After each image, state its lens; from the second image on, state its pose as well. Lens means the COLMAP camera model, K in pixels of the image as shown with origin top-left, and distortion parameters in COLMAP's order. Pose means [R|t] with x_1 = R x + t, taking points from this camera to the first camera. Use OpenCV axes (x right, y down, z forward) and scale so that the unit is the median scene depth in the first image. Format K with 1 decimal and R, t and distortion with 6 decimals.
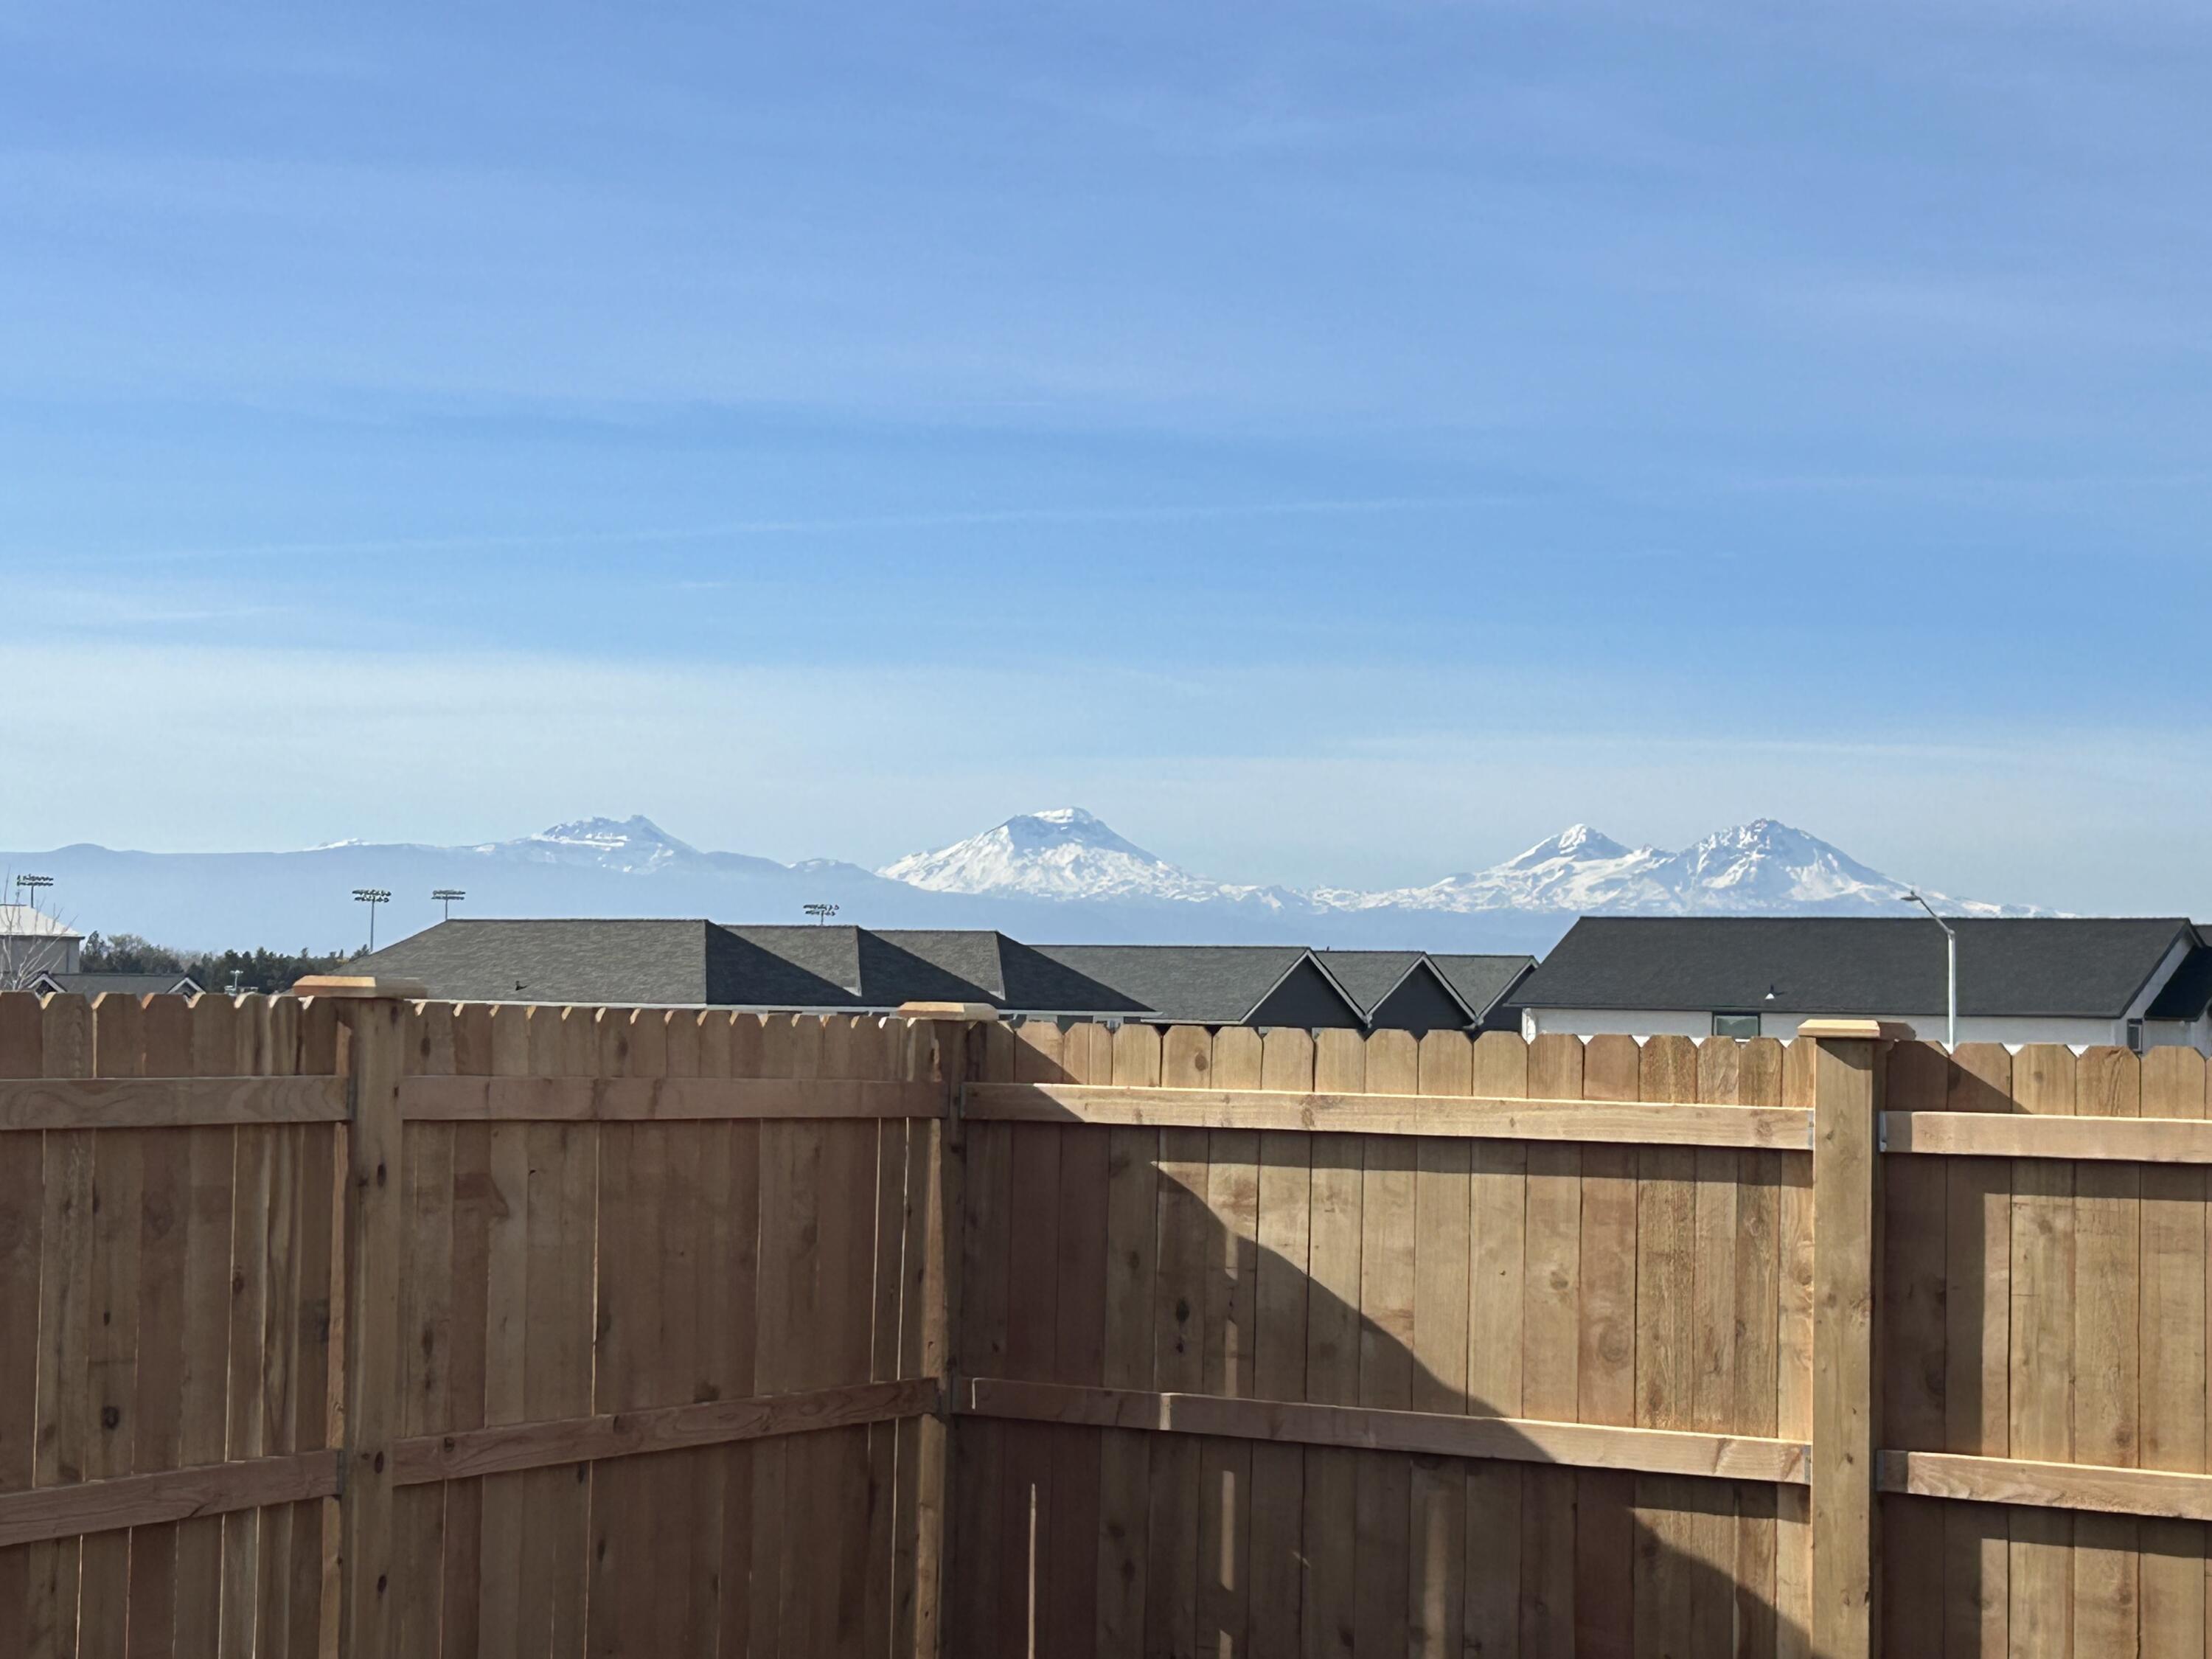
lens RADIAL K [[4582.9, 0, 1106.0], [0, 4582.9, 829.5], [0, 0, 1]] dist [0.456562, -3.883214]
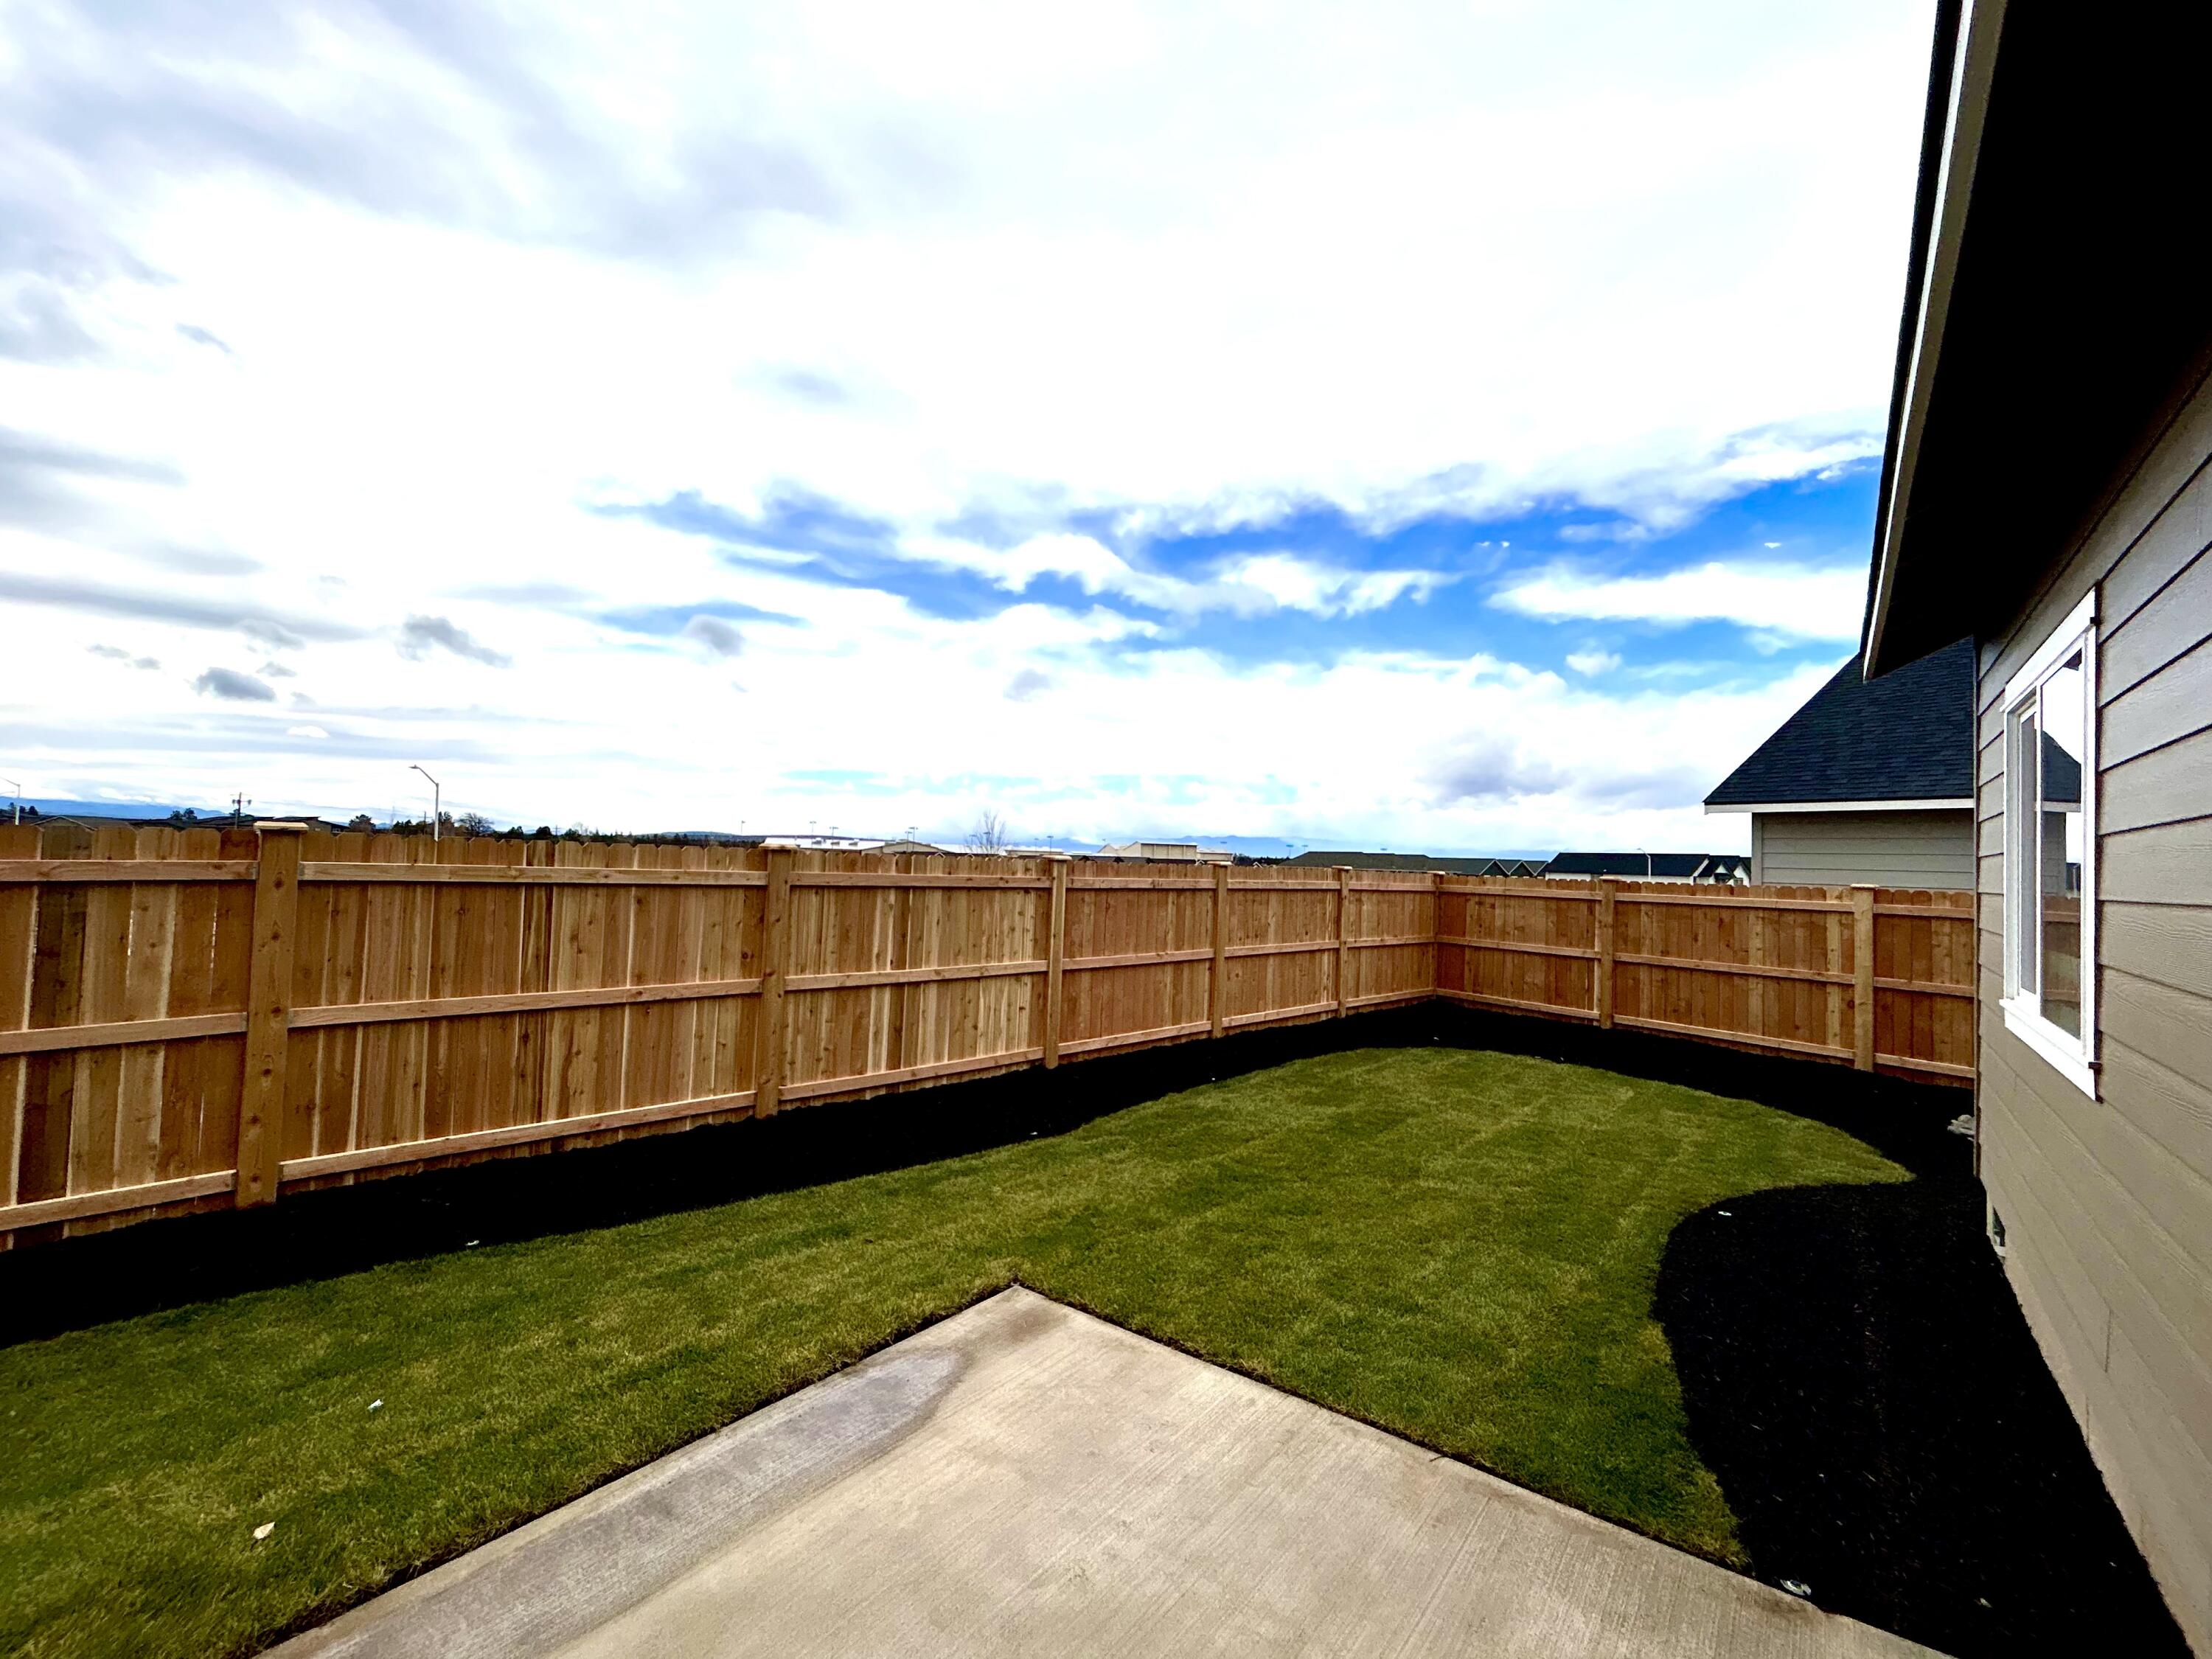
lens RADIAL K [[937.7, 0, 1106.0], [0, 937.7, 829.5], [0, 0, 1]] dist [0.000021, 0.000174]
pose [[0.939778, 0.000062, -0.341786, -0.025834], [-0.001005, 0.999996, -0.002582, -0.013494], [0.341785, 0.002770, 0.939774, -0.285167]]
